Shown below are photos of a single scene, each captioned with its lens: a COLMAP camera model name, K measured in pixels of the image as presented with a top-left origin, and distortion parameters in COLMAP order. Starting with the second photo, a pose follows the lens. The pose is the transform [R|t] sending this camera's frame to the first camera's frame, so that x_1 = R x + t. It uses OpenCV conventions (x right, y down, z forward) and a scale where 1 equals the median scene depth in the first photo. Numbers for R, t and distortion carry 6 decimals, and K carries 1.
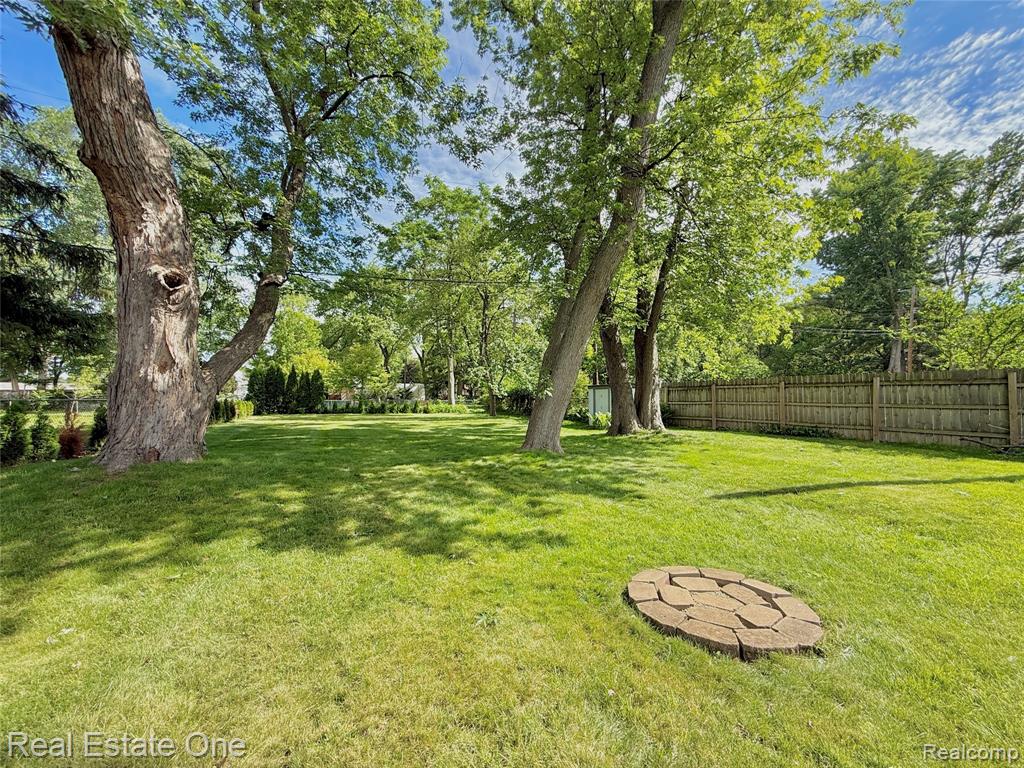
lens RADIAL K [[410.2, 0, 512.0], [0, 410.2, 384.0], [0, 0, 1]] dist [-0.000255, -0.000304]
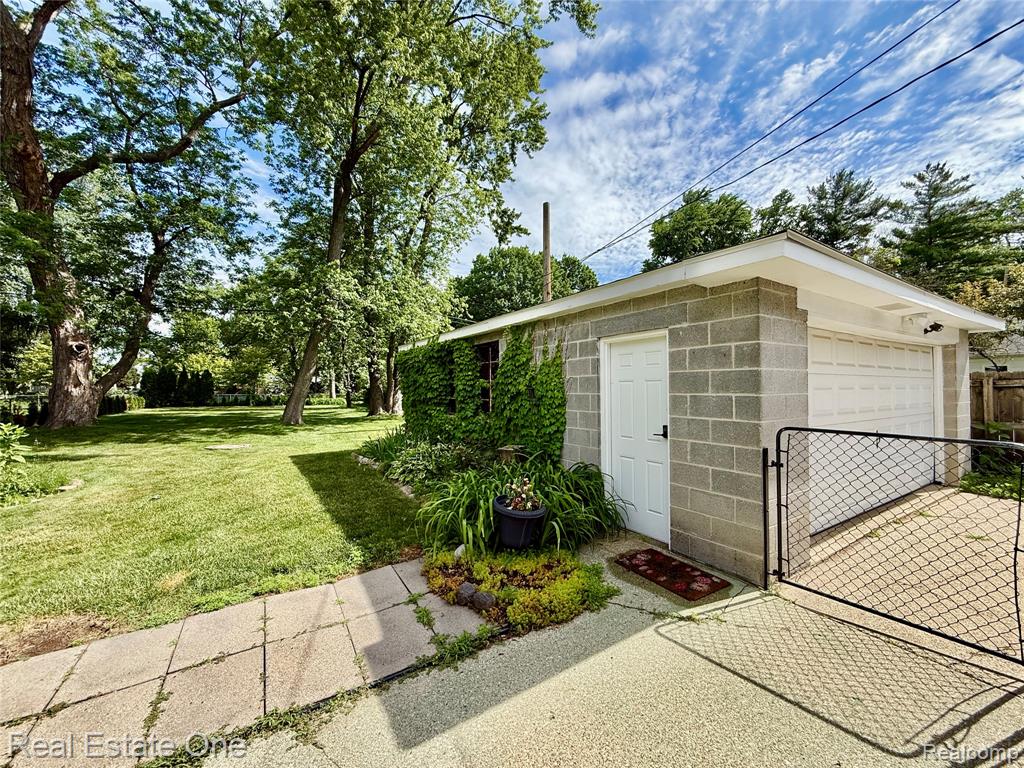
lens RADIAL K [[410.2, 0, 512.0], [0, 410.2, 384.0], [0, 0, 1]] dist [-0.000255, -0.000304]
pose [[0.990299, -0.002105, 0.138937, 1.137804], [-0.001009, 0.999750, 0.022336, -0.094161], [-0.138949, -0.022259, 0.990049, -1.467577]]
